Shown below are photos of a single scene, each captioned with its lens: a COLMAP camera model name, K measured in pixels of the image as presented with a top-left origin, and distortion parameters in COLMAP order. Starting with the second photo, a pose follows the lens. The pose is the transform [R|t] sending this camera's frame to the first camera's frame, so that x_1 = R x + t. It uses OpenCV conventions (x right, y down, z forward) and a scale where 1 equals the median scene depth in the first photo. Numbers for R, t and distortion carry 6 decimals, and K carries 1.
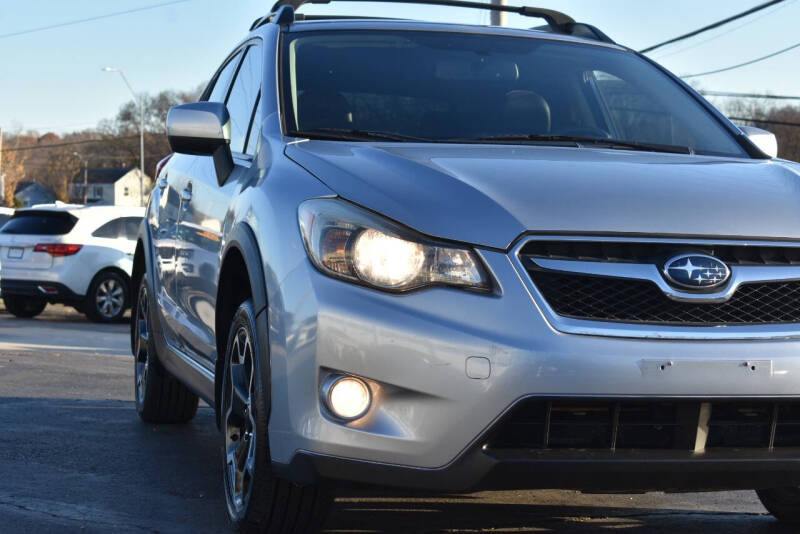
lens RADIAL K [[1875.9, 0, 397.7], [0, 1875.9, 264.1], [0, 0, 1]] dist [-0.012661, 0.000000]
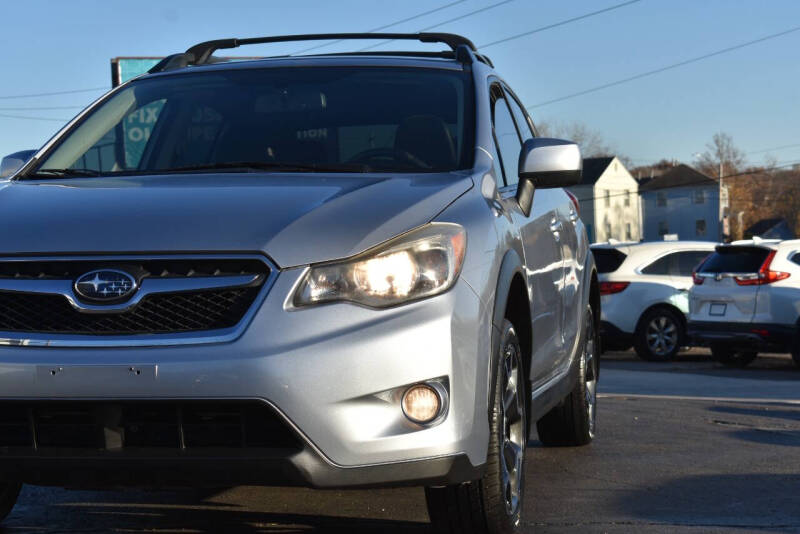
lens RADIAL K [[1995.2, 0, 397.3], [0, 1995.2, 261.6], [0, 0, 1]] dist [0.000787, 0.000000]
pose [[0.899112, -0.039537, -0.435930, 0.807653], [0.029503, 0.999121, -0.029766, 0.029426], [0.436724, 0.013902, 0.899488, 0.027362]]
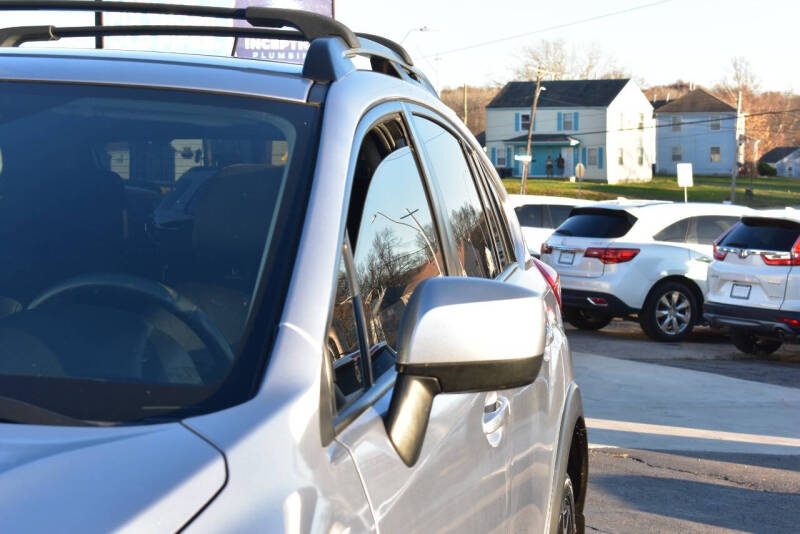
lens RADIAL K [[1875.9, 0, 399.6], [0, 1875.9, 267.4], [0, 0, 1]] dist [-0.012661, 0.000000]
pose [[0.894816, 0.023683, -0.445806, 0.519363], [-0.010871, 0.999452, 0.031273, -0.125634], [0.446302, -0.023138, 0.894583, 0.847891]]
